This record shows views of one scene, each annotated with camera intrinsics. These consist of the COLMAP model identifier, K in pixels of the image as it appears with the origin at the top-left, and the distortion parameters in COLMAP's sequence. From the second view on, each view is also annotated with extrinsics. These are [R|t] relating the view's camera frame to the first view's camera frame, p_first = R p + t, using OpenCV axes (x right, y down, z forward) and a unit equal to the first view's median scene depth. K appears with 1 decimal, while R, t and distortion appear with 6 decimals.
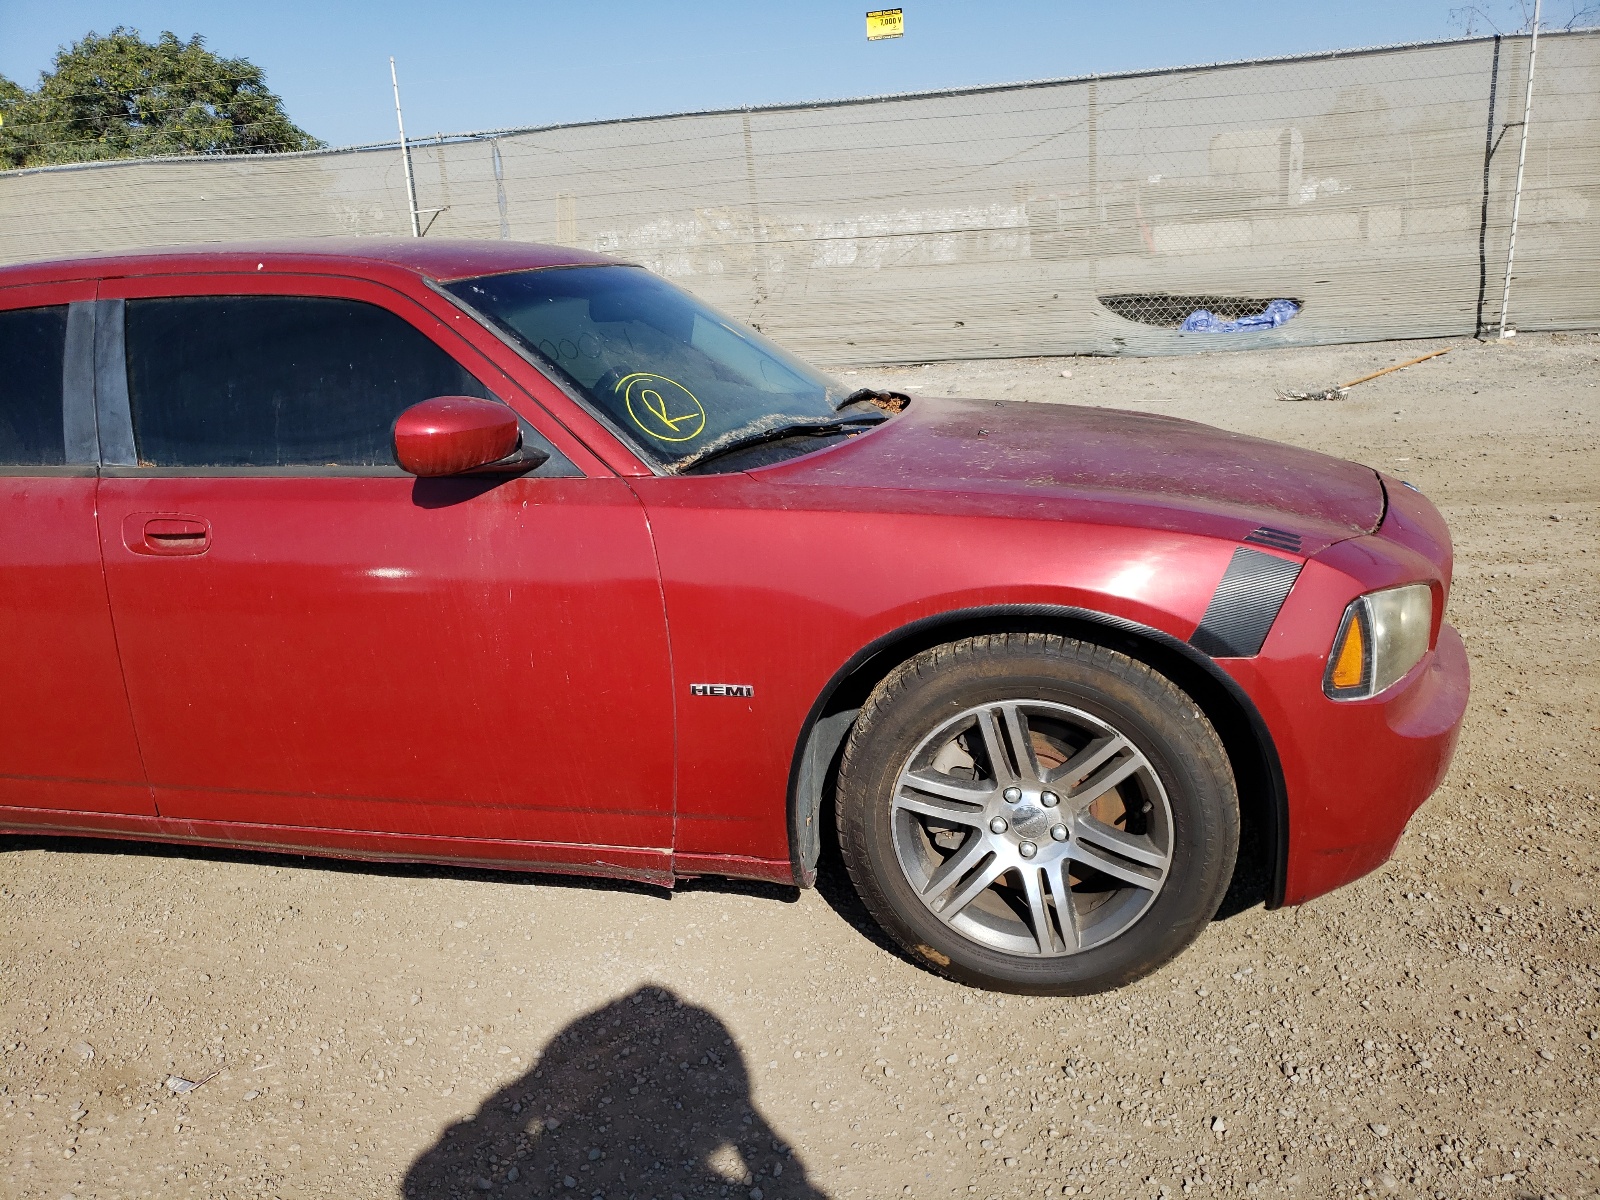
lens RADIAL K [[1426.5, 0, 800.0], [0, 1426.5, 600.0], [0, 0, 1]] dist [-0.012157, 0.075201]
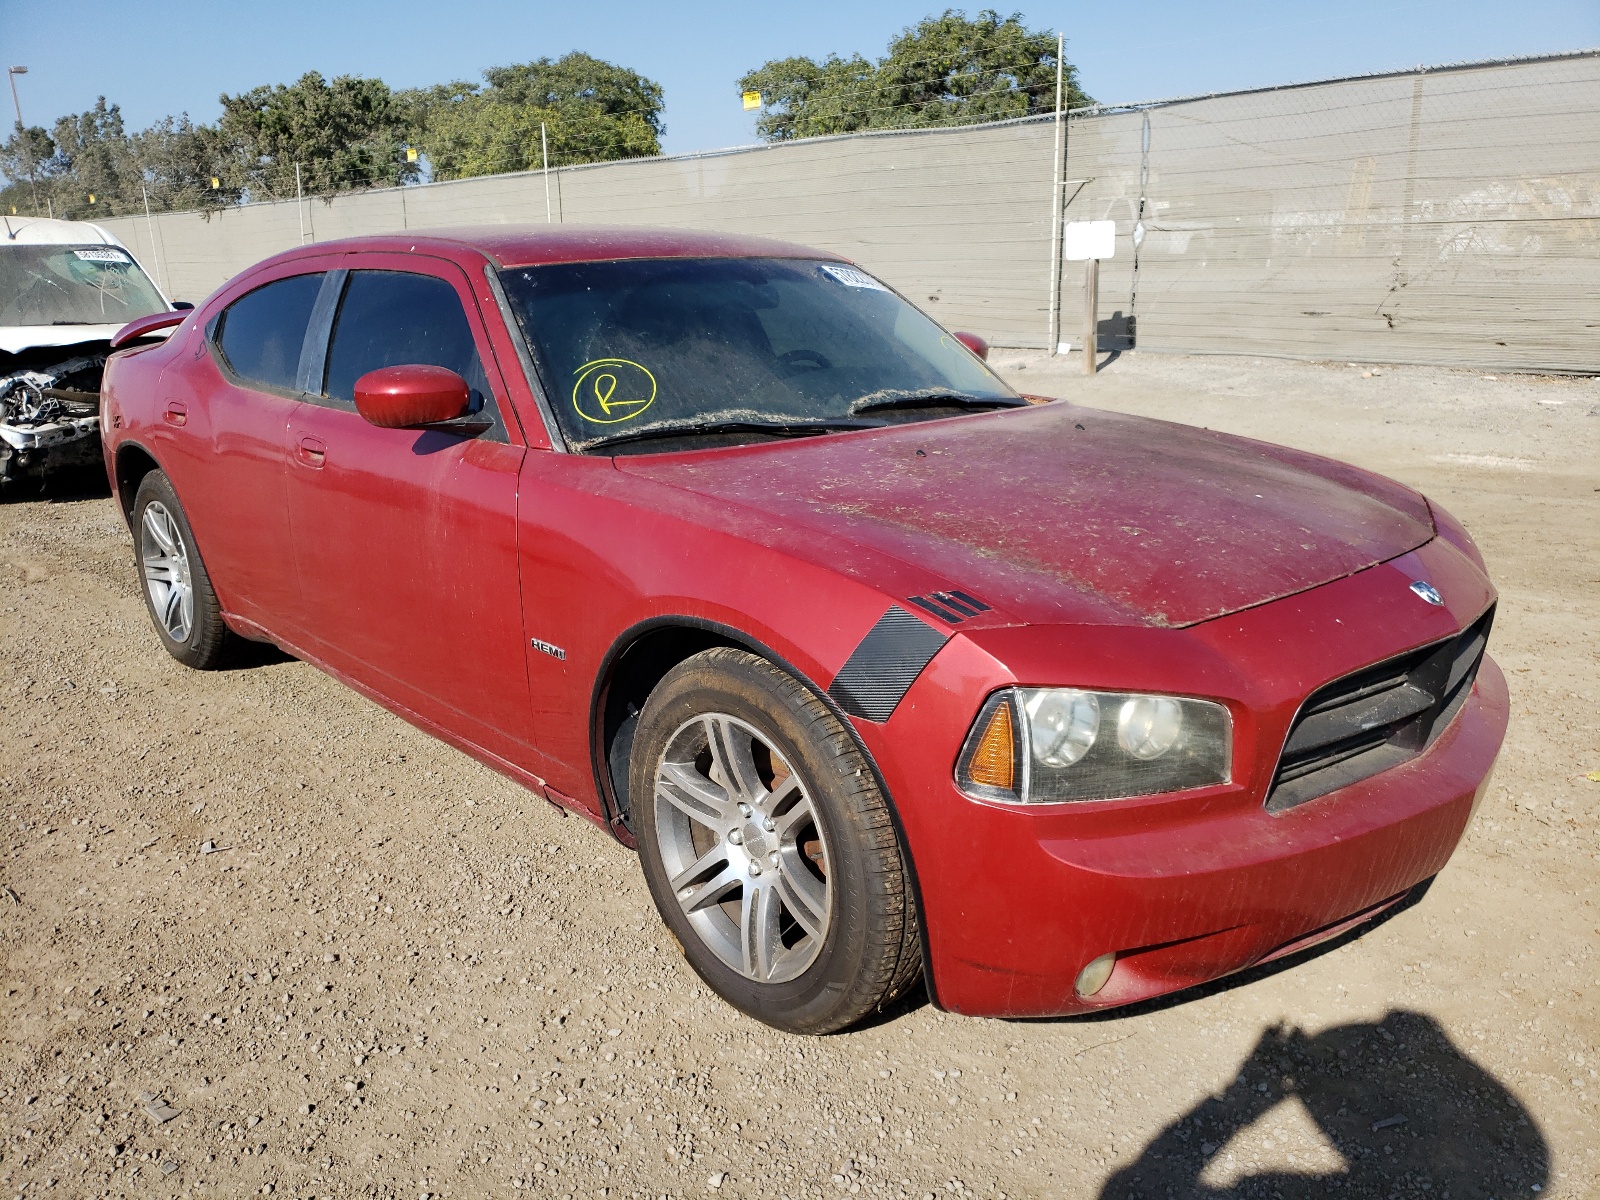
lens RADIAL K [[1426.5, 0, 800.0], [0, 1426.5, 600.0], [0, 0, 1]] dist [-0.012157, 0.075201]
pose [[0.799835, 0.182505, -0.571800, 0.233251], [-0.165929, 0.982758, 0.081570, -0.031093], [0.576828, 0.029636, 0.816328, 0.064804]]
